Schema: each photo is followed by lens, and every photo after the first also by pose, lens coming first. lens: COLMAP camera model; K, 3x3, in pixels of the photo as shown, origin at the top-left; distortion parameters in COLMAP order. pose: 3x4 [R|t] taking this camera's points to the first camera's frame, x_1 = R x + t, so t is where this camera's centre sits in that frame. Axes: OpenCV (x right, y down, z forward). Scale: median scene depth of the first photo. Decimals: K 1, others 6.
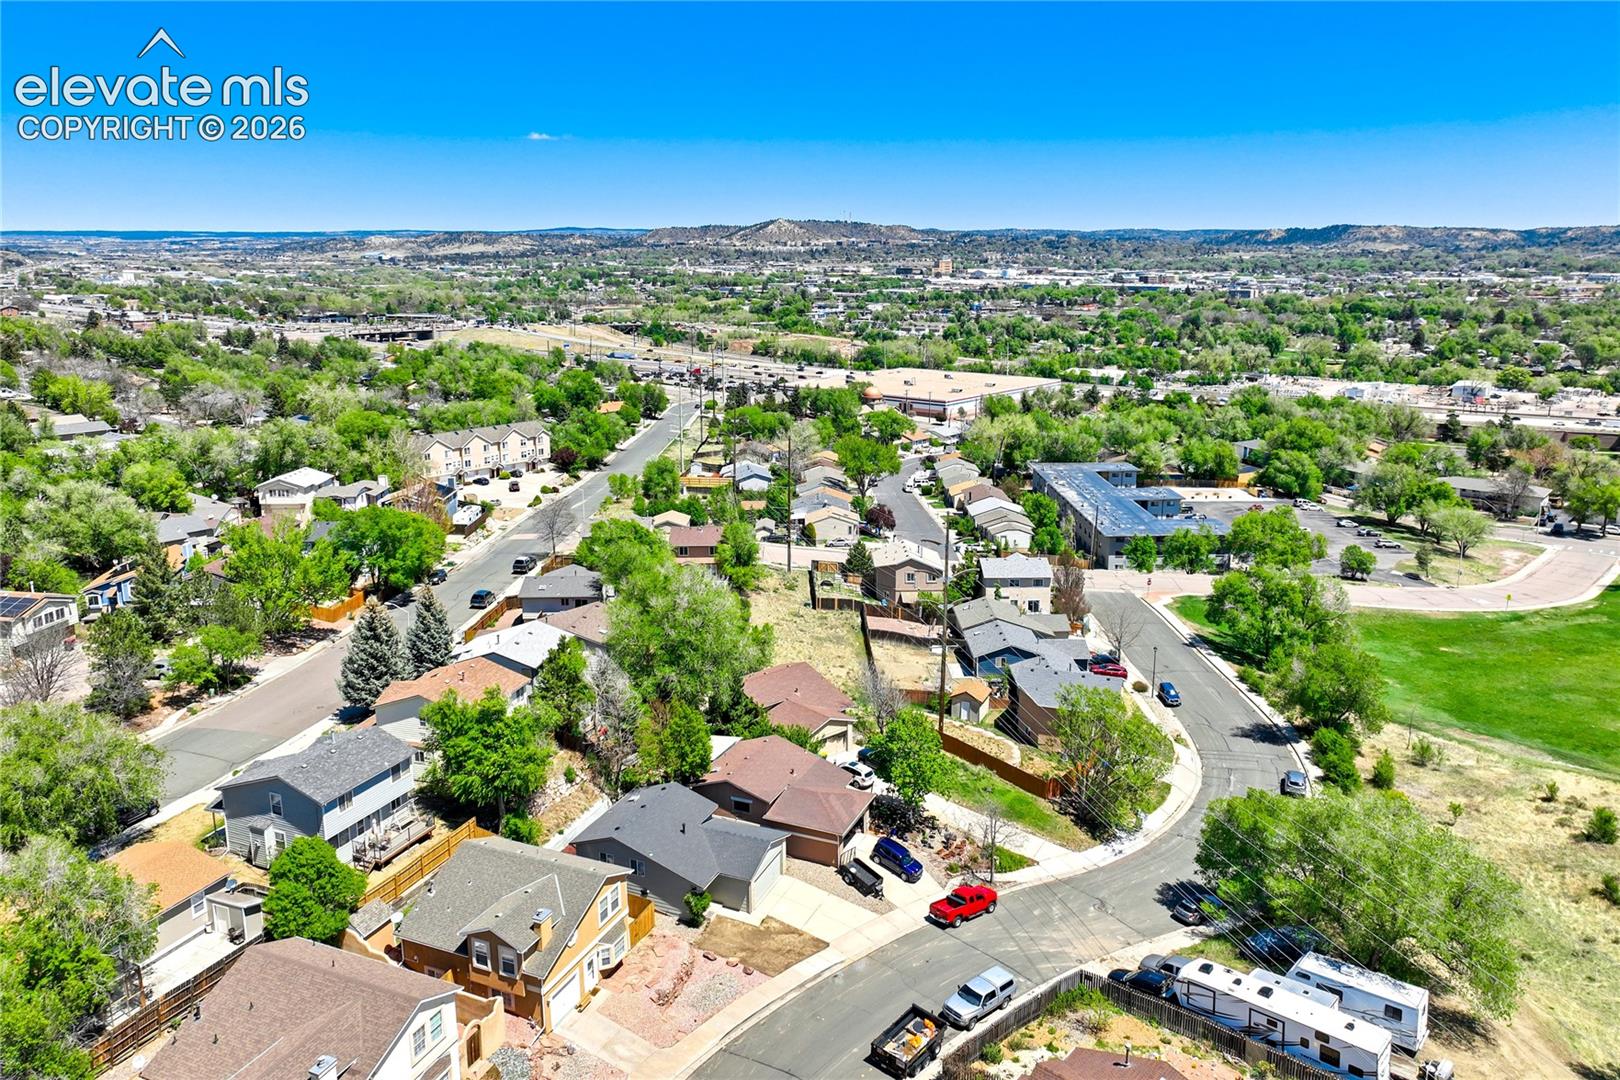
lens RADIAL K [[1161.9, 0, 813.5], [0, 1161.9, 539.9], [0, 0, 1]] dist [0.004367, 0.012939]
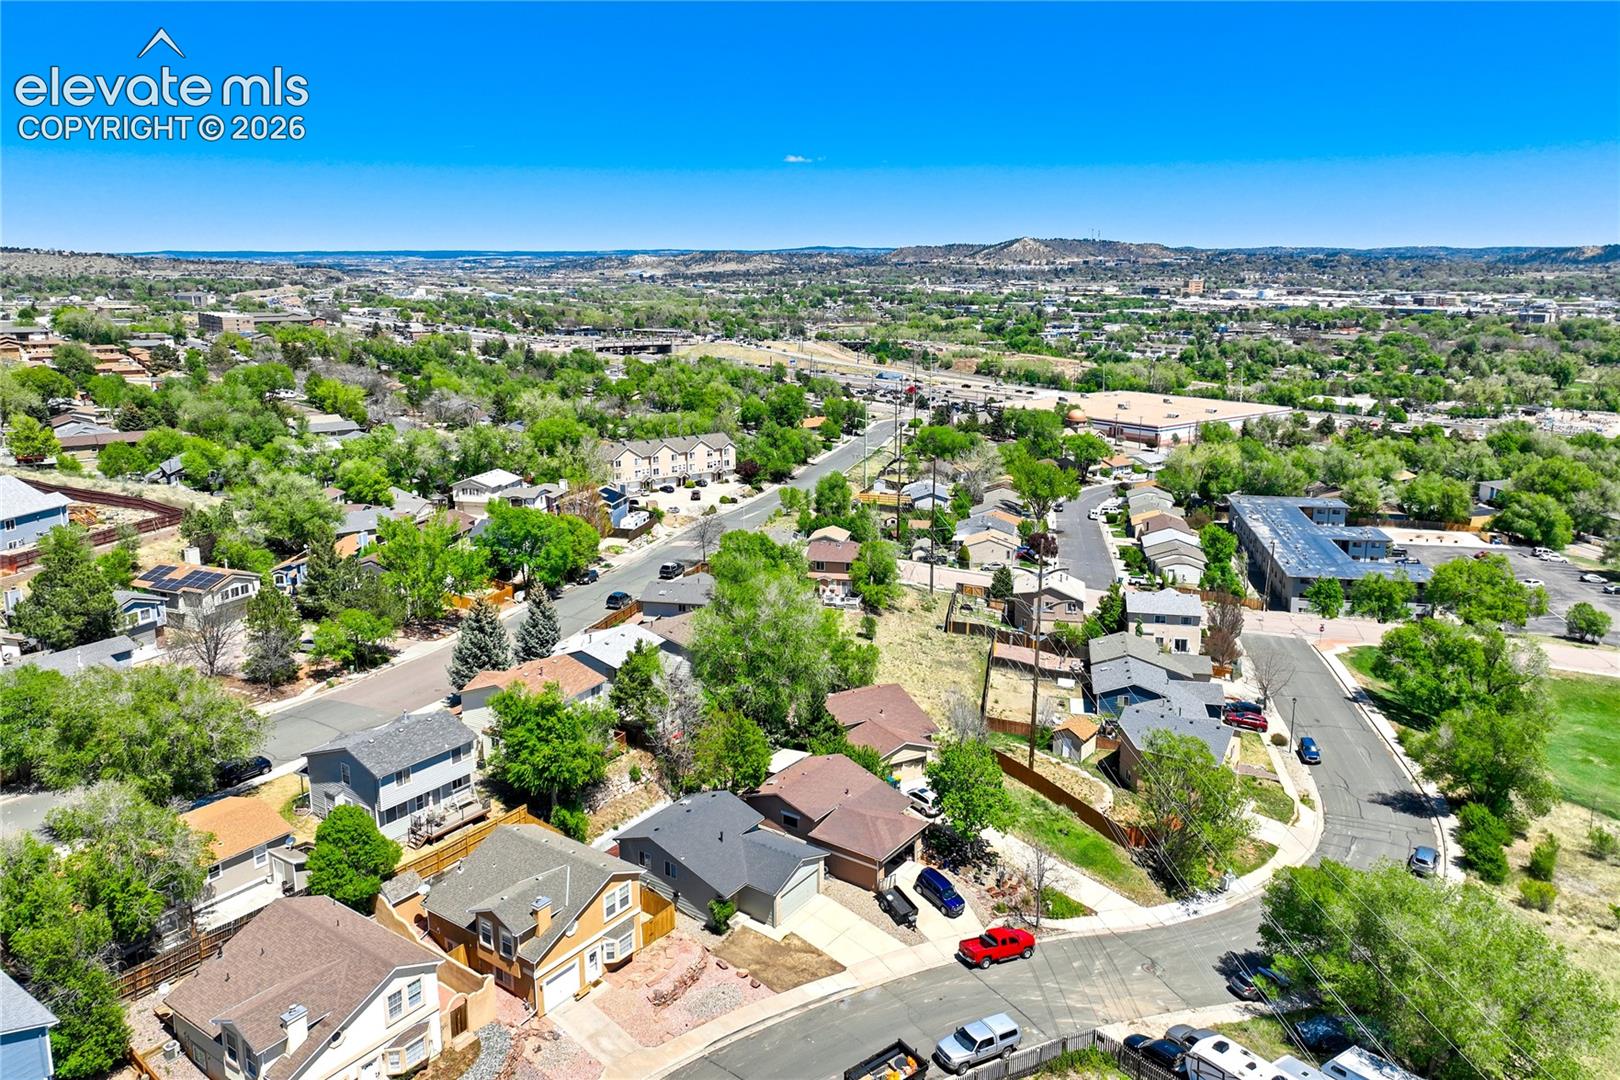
lens RADIAL K [[1161.9, 0, 807.0], [0, 1161.9, 540.3], [0, 0, 1]] dist [0.004367, 0.012939]
pose [[0.975920, 0.052173, -0.211799, 0.073025], [-0.055285, 0.998432, -0.008795, -0.002543], [0.211008, 0.020292, 0.977274, 0.007325]]
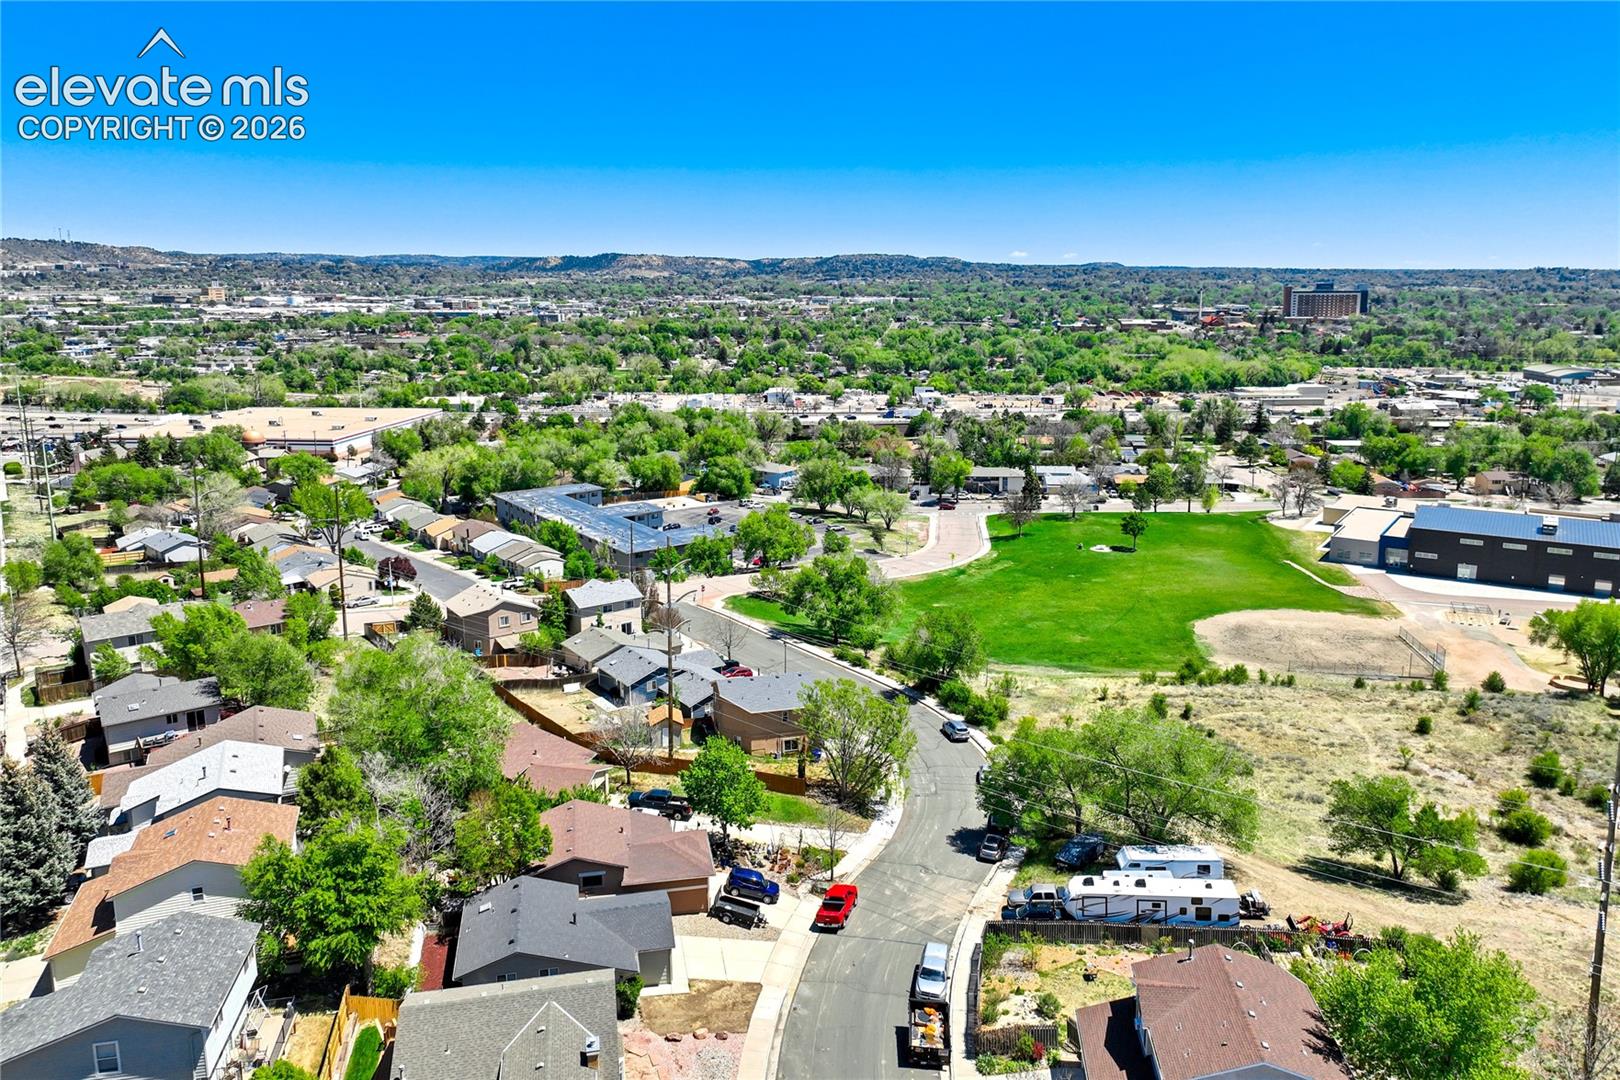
lens RADIAL K [[1161.9, 0, 830.4], [0, 1161.9, 531.3], [0, 0, 1]] dist [0.004367, 0.012939]
pose [[0.810086, -0.125994, 0.572613, -0.190647], [0.142212, 0.989697, 0.016577, -0.014481], [-0.568802, 0.068004, 0.819658, 0.061878]]
